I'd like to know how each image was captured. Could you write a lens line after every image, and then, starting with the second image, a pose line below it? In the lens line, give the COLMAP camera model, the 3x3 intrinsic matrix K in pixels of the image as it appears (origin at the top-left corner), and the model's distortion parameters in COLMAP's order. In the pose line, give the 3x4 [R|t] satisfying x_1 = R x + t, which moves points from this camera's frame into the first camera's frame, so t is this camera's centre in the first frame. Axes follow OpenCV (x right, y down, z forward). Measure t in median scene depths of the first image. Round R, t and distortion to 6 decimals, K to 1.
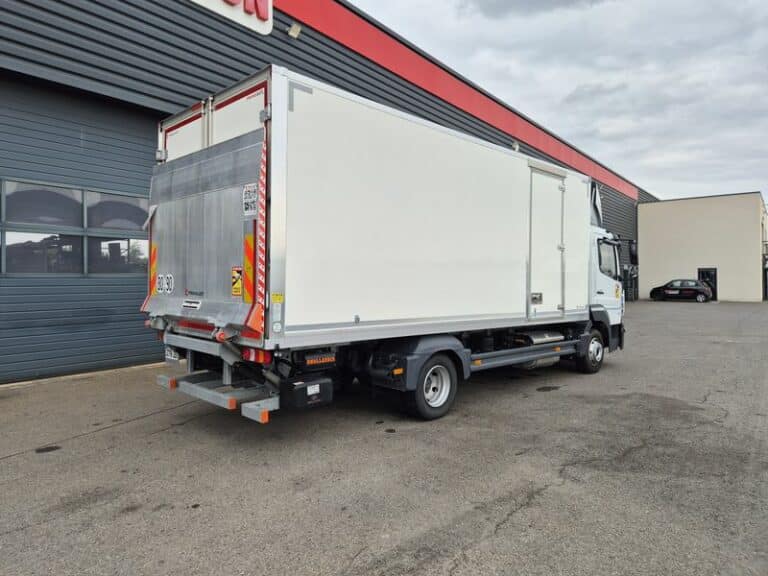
lens RADIAL K [[511.0, 0, 384.0], [0, 511.0, 288.0], [0, 0, 1]] dist [0.085386, -0.074942]
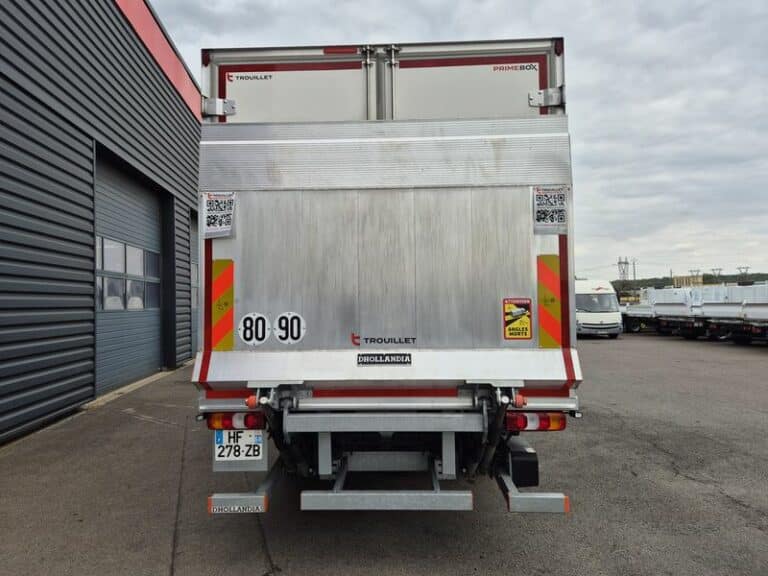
lens RADIAL K [[511.0, 0, 384.0], [0, 511.0, 288.0], [0, 0, 1]] dist [0.085386, -0.074942]
pose [[0.727474, 0.003114, 0.686129, -0.895491], [0.031682, 0.998771, -0.038123, -0.034255], [-0.685404, 0.049471, 0.726481, 0.602565]]
